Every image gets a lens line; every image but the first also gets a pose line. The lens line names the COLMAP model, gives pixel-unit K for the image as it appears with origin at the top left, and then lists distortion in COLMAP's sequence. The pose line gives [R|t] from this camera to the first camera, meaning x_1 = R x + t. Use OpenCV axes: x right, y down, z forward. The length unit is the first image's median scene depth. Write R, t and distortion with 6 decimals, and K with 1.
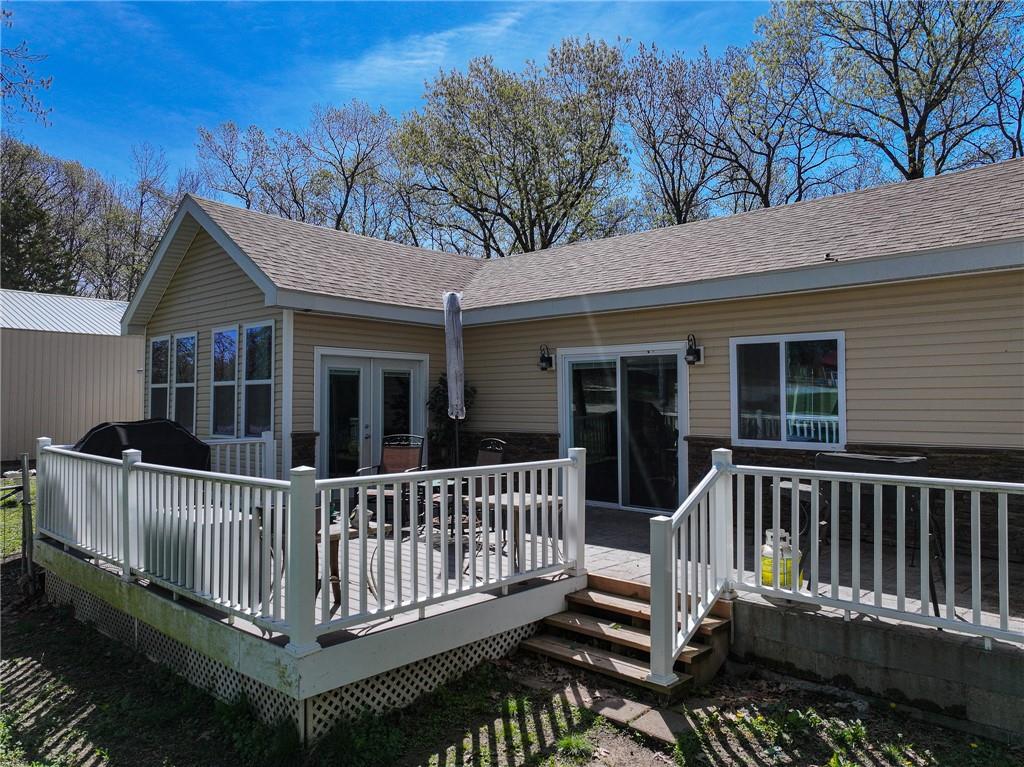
lens RADIAL K [[722.7, 0, 512.0], [0, 722.7, 383.5], [0, 0, 1]] dist [0.004240, 0.000758]
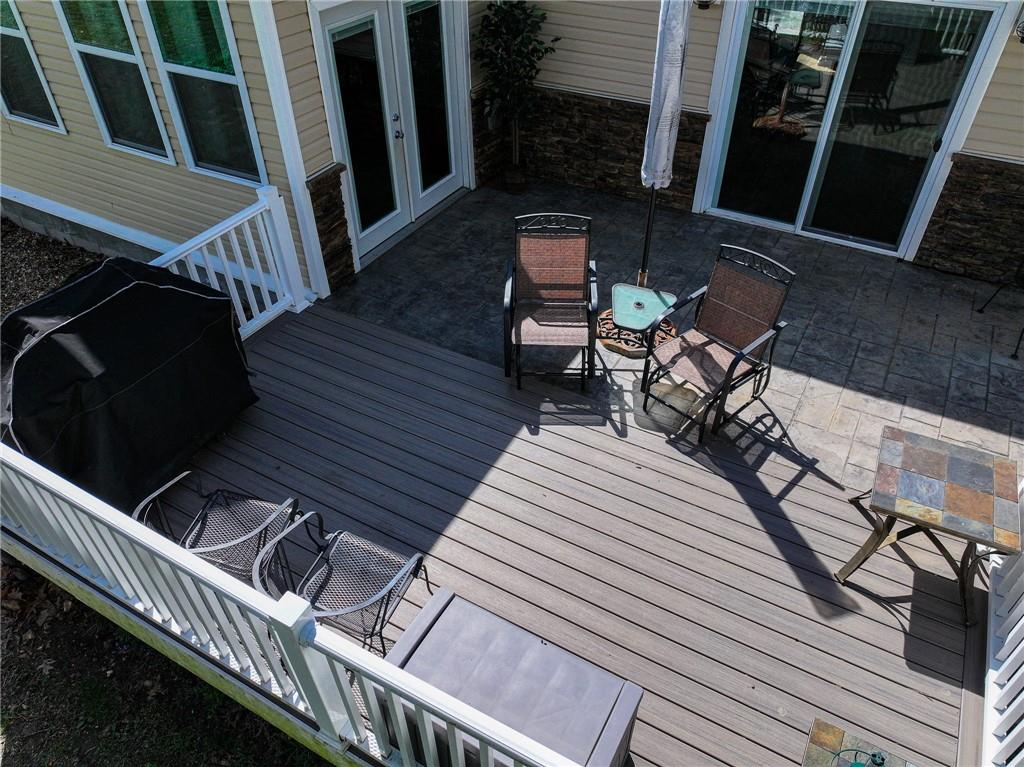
lens RADIAL K [[722.7, 0, 512.0], [0, 722.7, 383.5], [0, 0, 1]] dist [0.004240, 0.000758]
pose [[0.971354, -0.155658, 0.179563, -0.295050], [-0.000877, 0.753258, 0.657724, -0.198073], [-0.237637, -0.639040, 0.731544, 0.480326]]
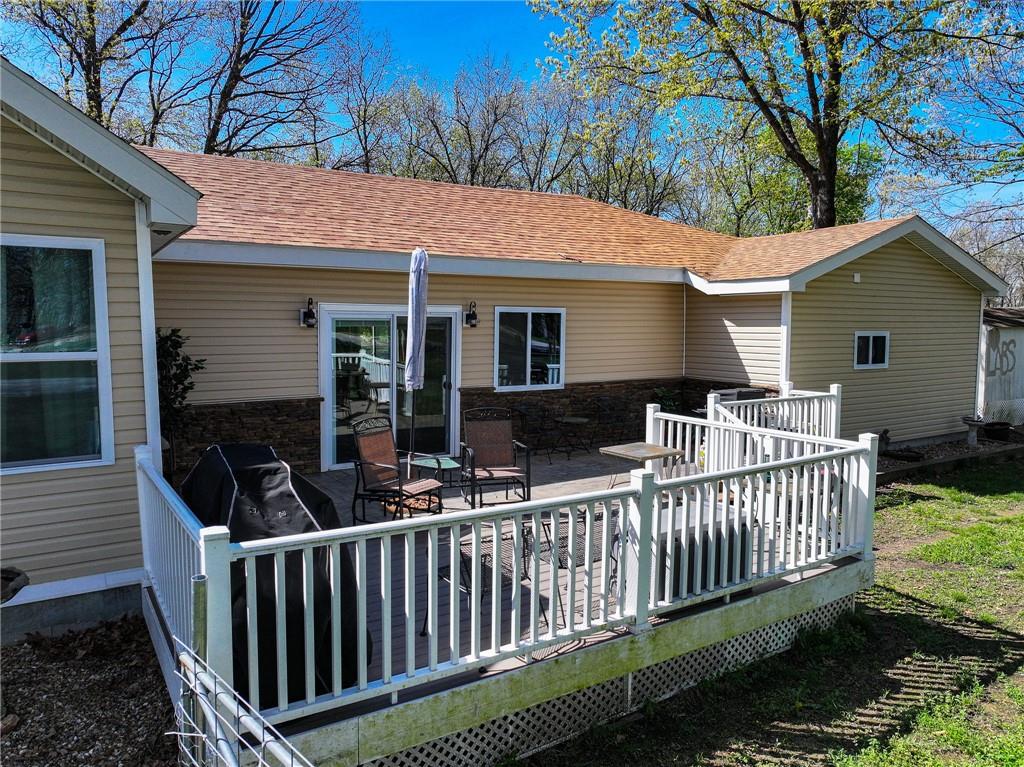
lens RADIAL K [[722.7, 0, 512.0], [0, 722.7, 383.5], [0, 0, 1]] dist [0.004240, 0.000758]
pose [[0.242397, -0.081832, 0.966720, -0.858769], [-0.027444, 0.995459, 0.091147, -0.042401], [-0.969789, -0.048625, 0.239051, 0.632584]]
